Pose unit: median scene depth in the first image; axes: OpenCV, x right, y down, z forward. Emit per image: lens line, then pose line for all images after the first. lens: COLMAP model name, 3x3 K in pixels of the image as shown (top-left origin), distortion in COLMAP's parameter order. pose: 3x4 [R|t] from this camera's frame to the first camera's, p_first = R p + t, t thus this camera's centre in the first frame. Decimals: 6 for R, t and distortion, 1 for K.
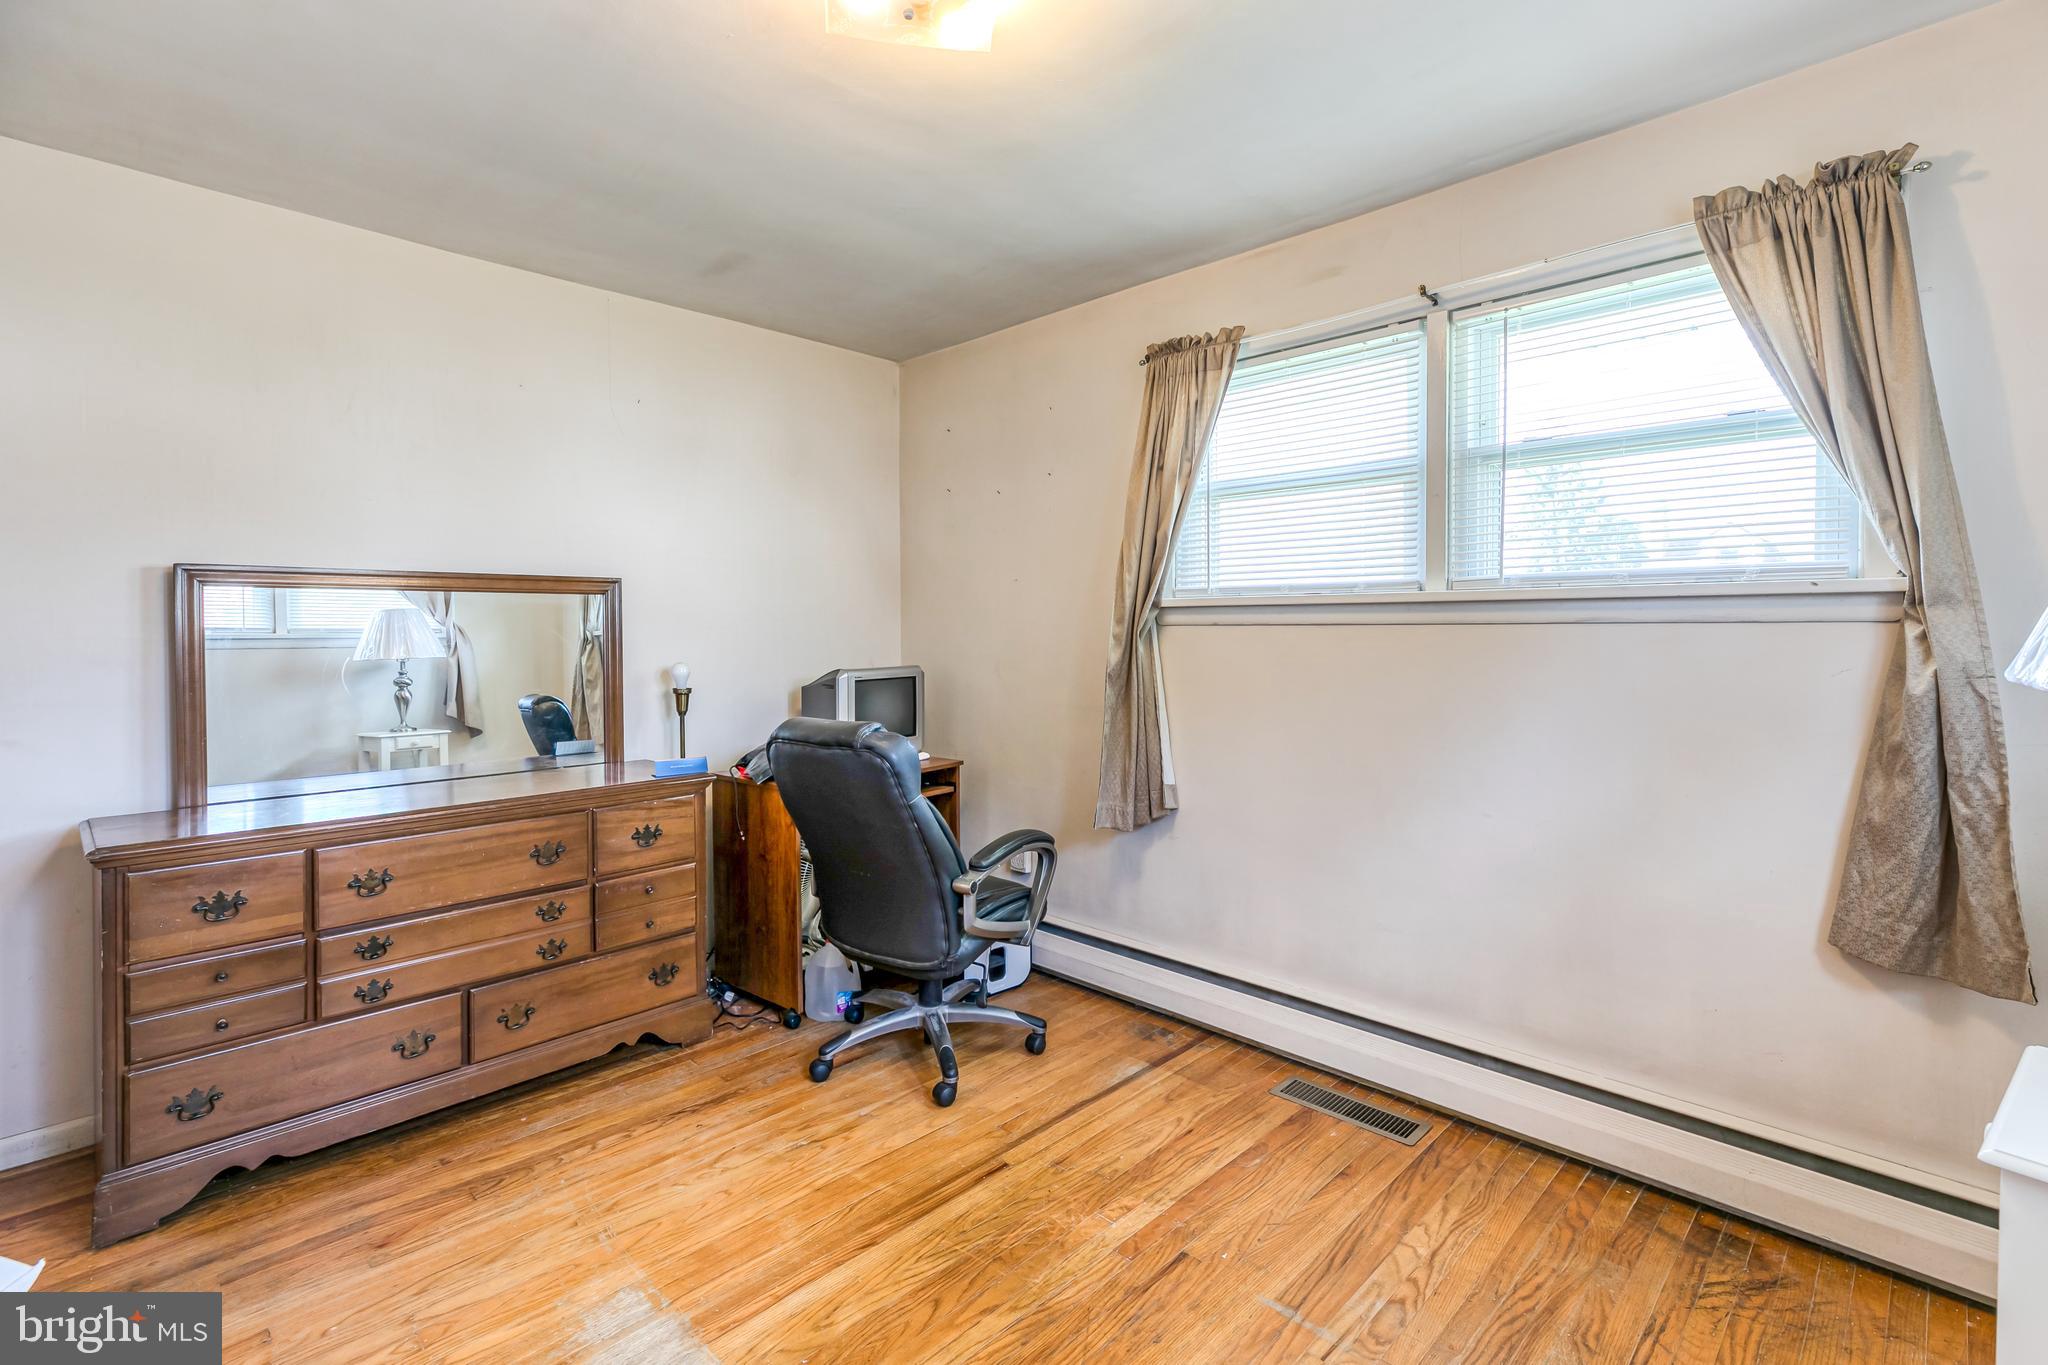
lens RADIAL K [[930.0, 0, 1017.0], [0, 930.0, 632.4], [0, 0, 1]] dist [0.005670, 0.000179]
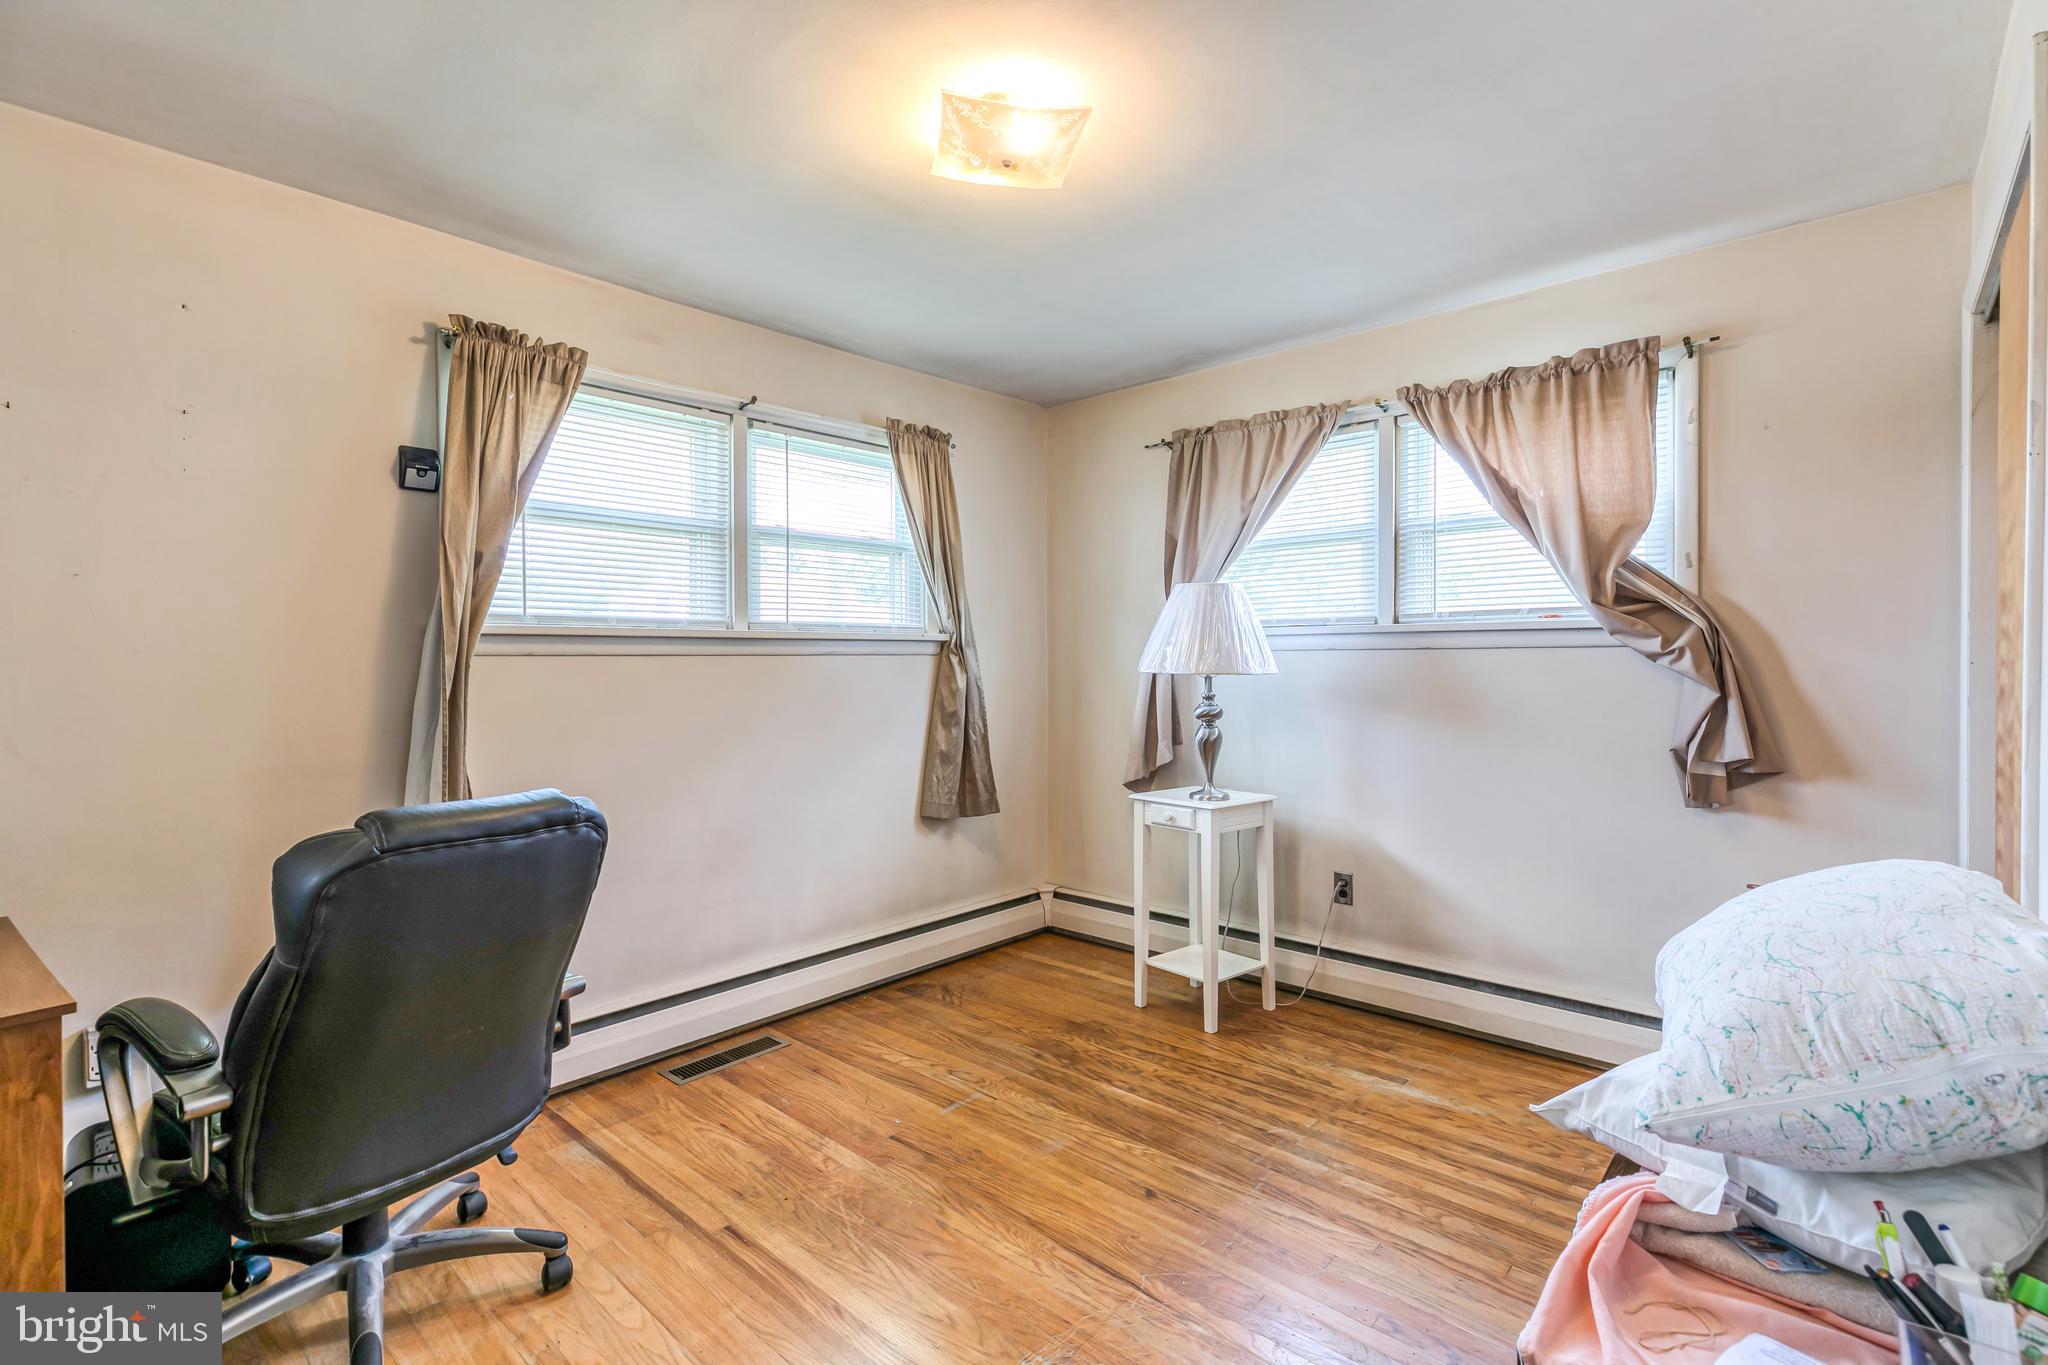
lens RADIAL K [[930.0, 0, 1023.4], [0, 930.0, 672.2], [0, 0, 1]] dist [0.005670, 0.000179]
pose [[-0.029855, -0.008616, 0.999517, -0.956740], [0.015270, 0.999842, 0.009074, 0.009463], [-0.999438, 0.015534, -0.029719, 0.724800]]
